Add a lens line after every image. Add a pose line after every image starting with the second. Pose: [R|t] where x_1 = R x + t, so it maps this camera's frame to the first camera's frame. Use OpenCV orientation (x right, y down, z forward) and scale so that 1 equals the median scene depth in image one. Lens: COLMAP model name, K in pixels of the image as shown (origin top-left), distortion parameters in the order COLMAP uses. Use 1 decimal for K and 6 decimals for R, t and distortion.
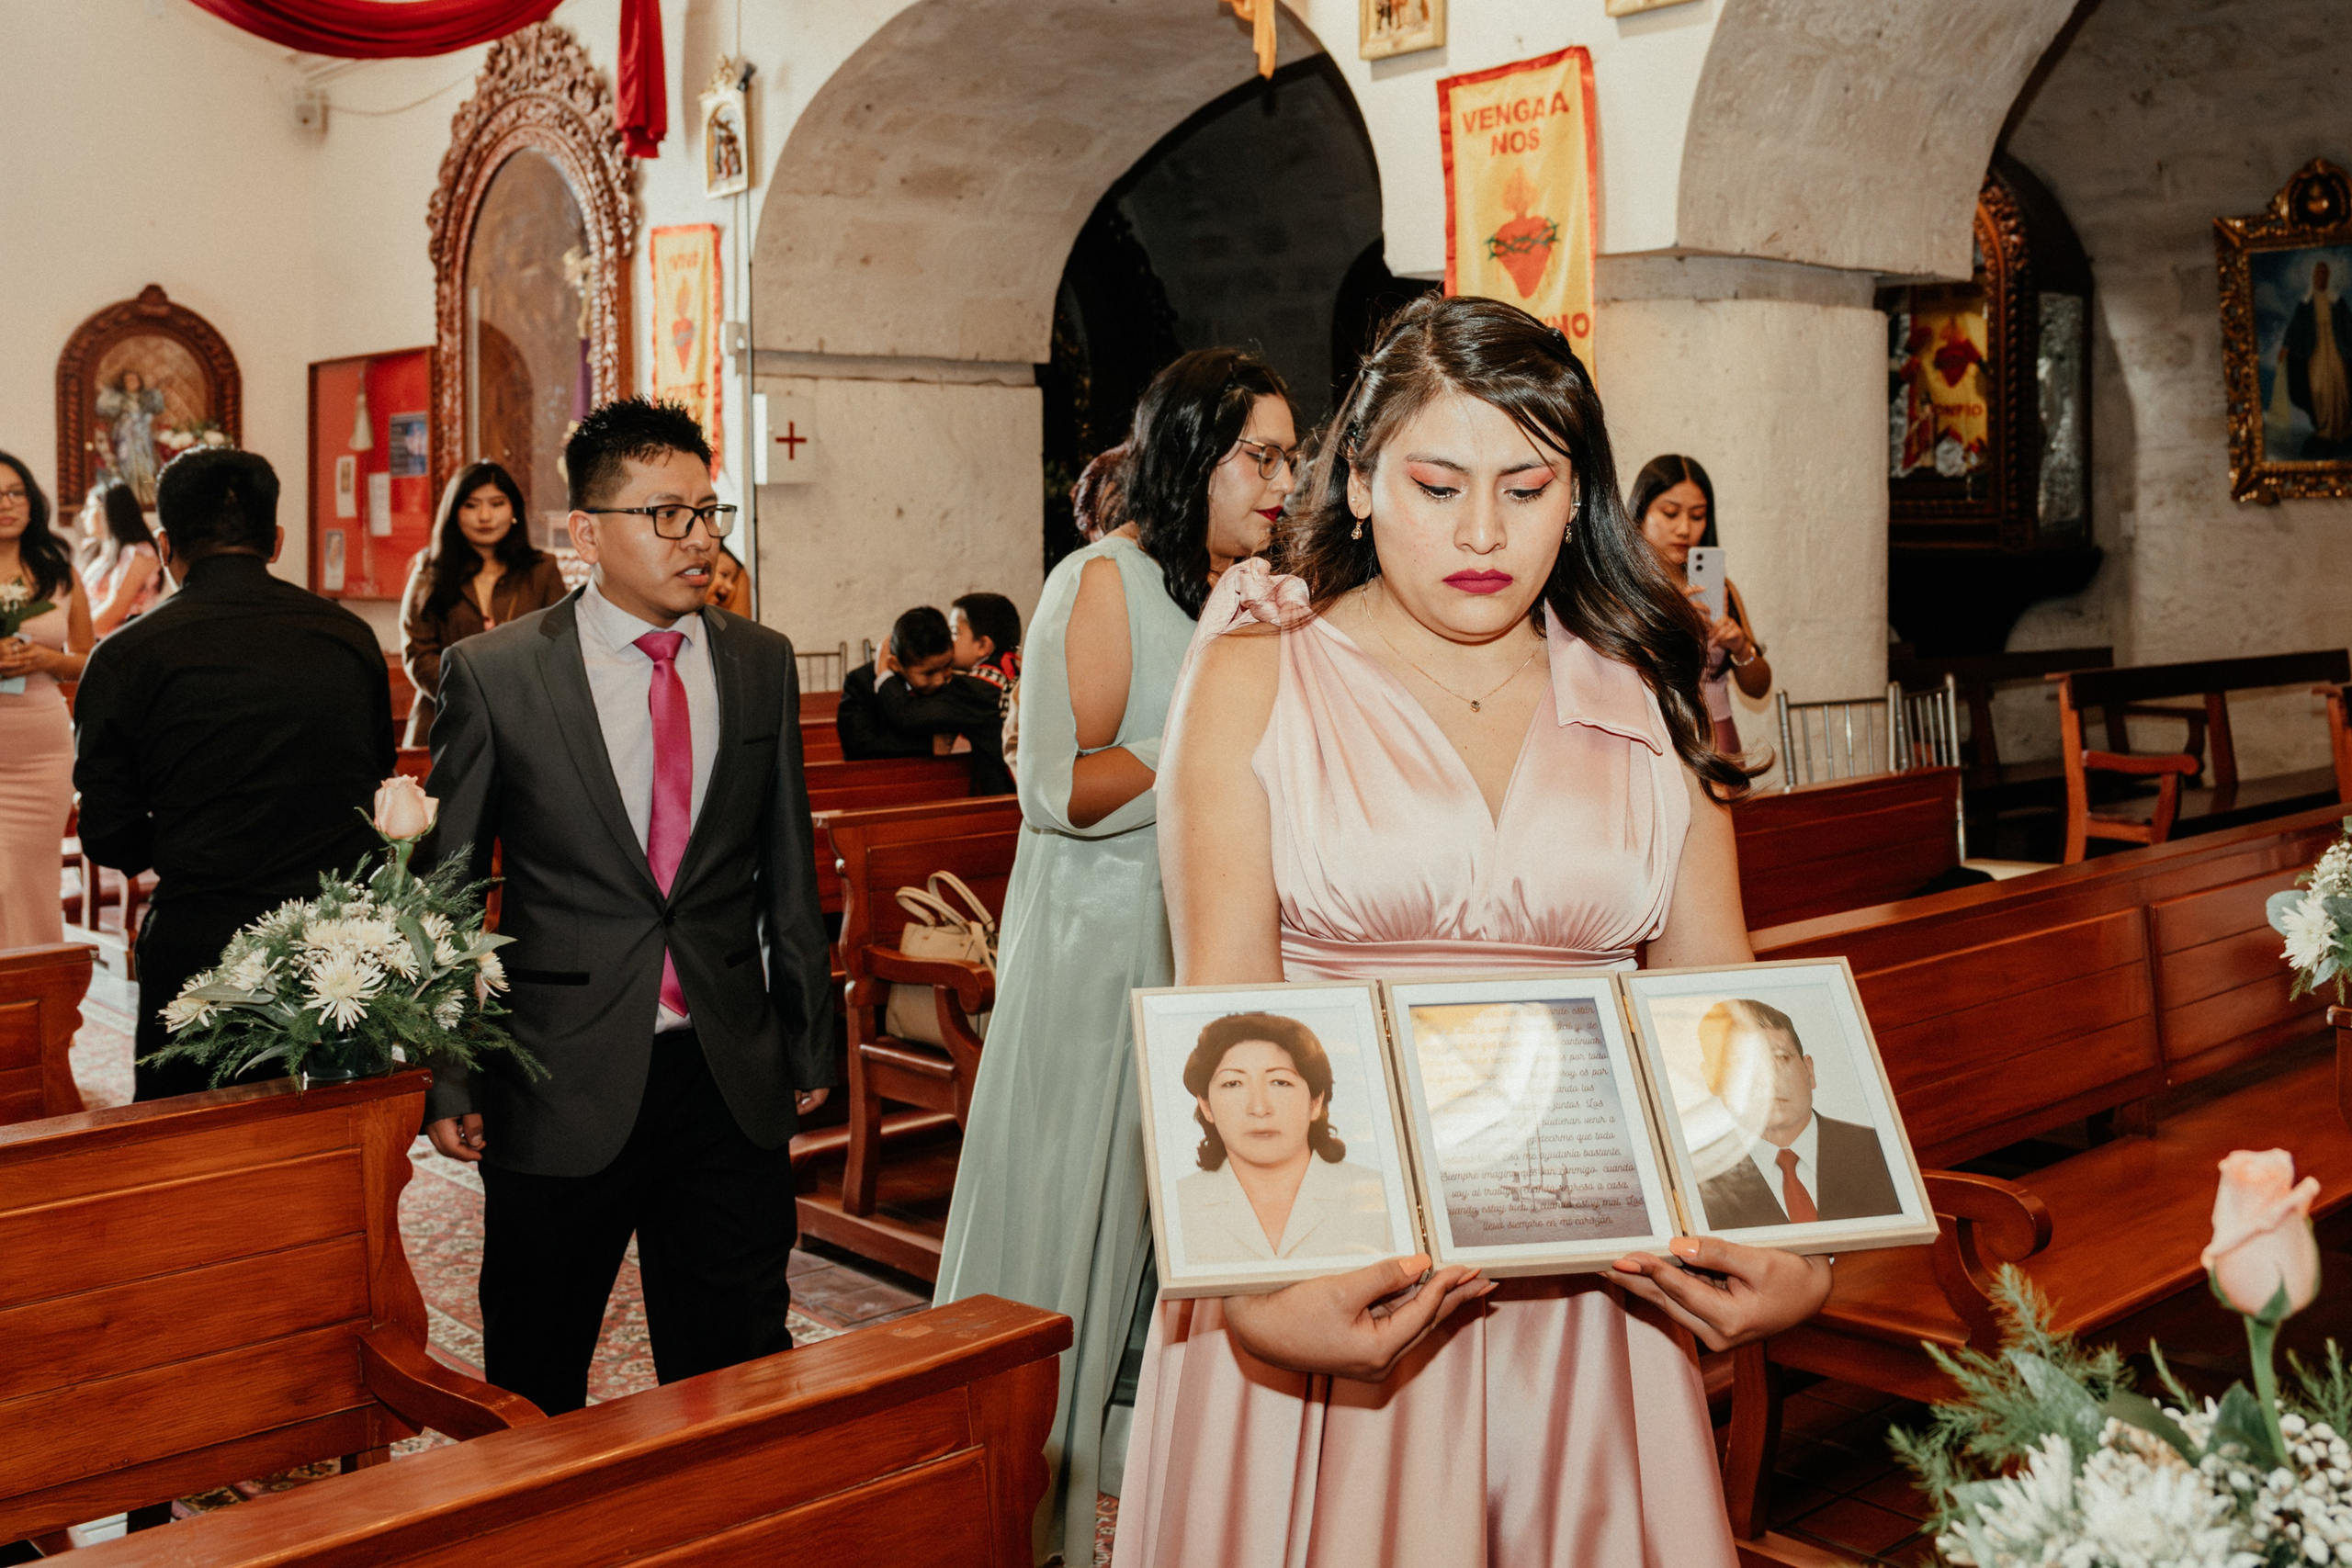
lens RADIAL K [[2340.0, 0, 1275.4], [0, 2340.0, 549.3], [0, 0, 1]] dist [-0.047339, 0.010257]
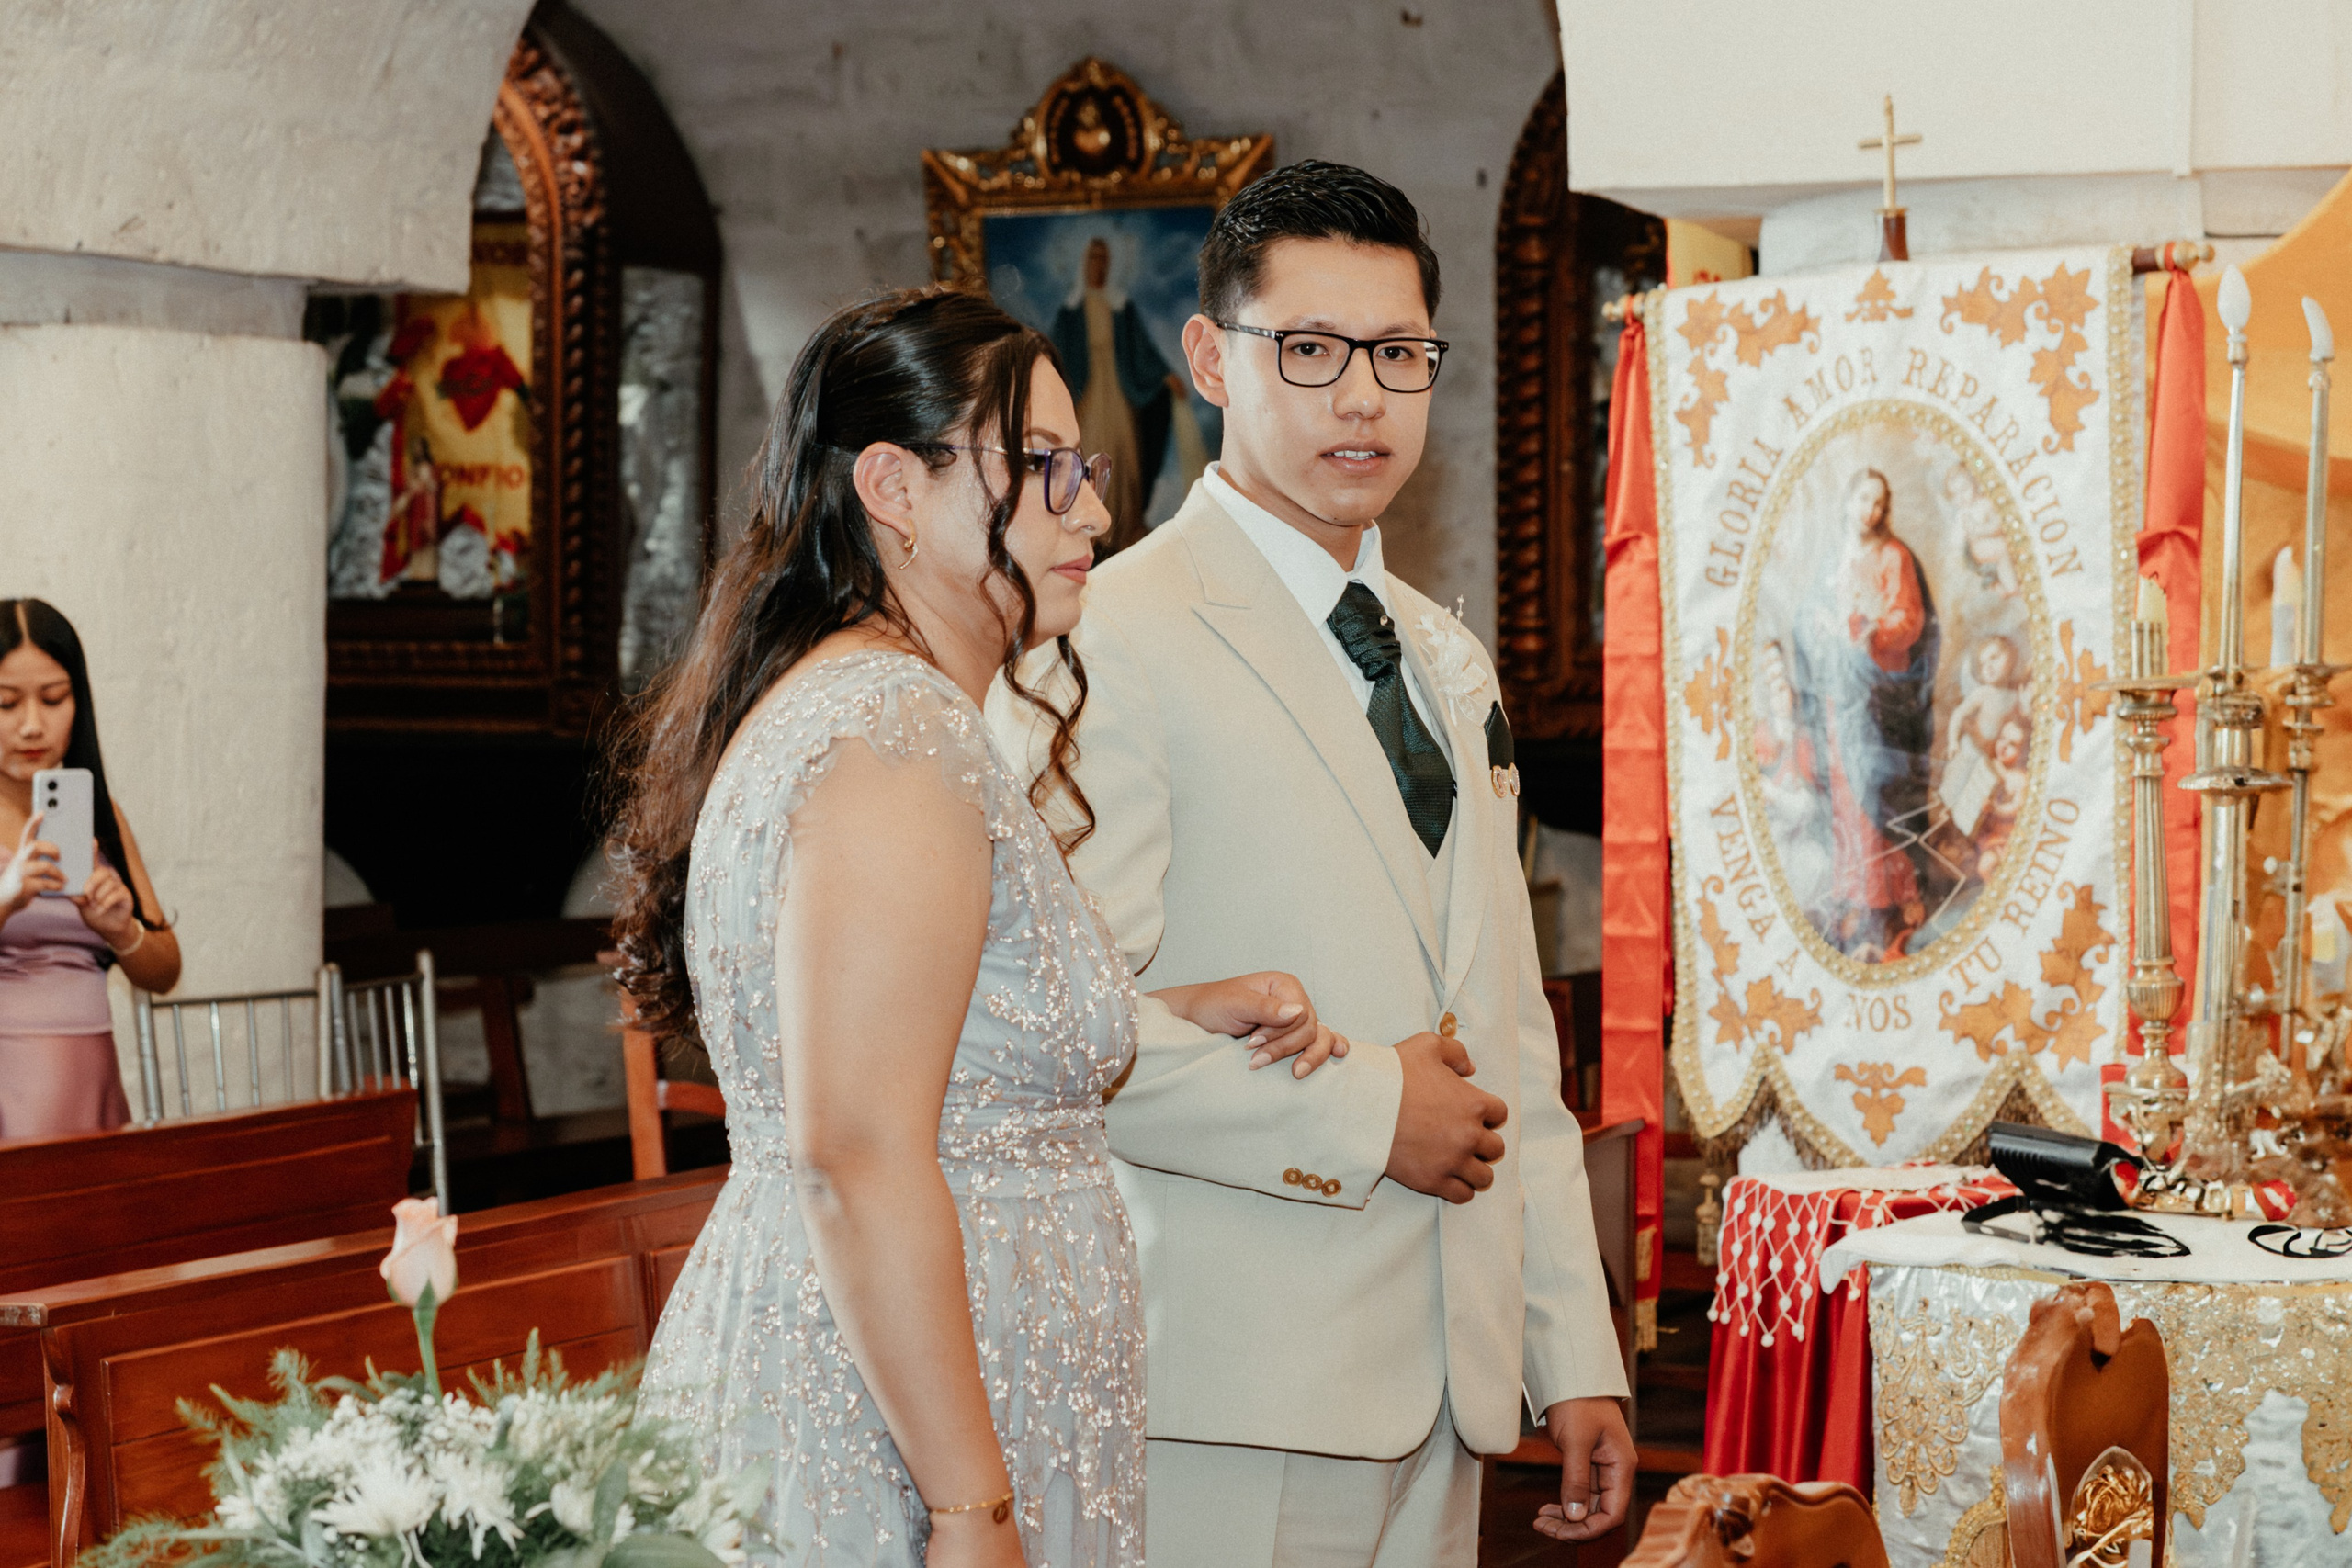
lens RADIAL K [[5698.6, 0, 1296.5], [0, 5698.6, 699.6], [0, 0, 1]] dist [0.074339, 0.921837]
pose [[0.917974, 0.006475, 0.396589, -0.061931], [-0.006620, 0.999978, -0.001002, -0.007825], [-0.396586, -0.001705, 0.917996, -0.307291]]
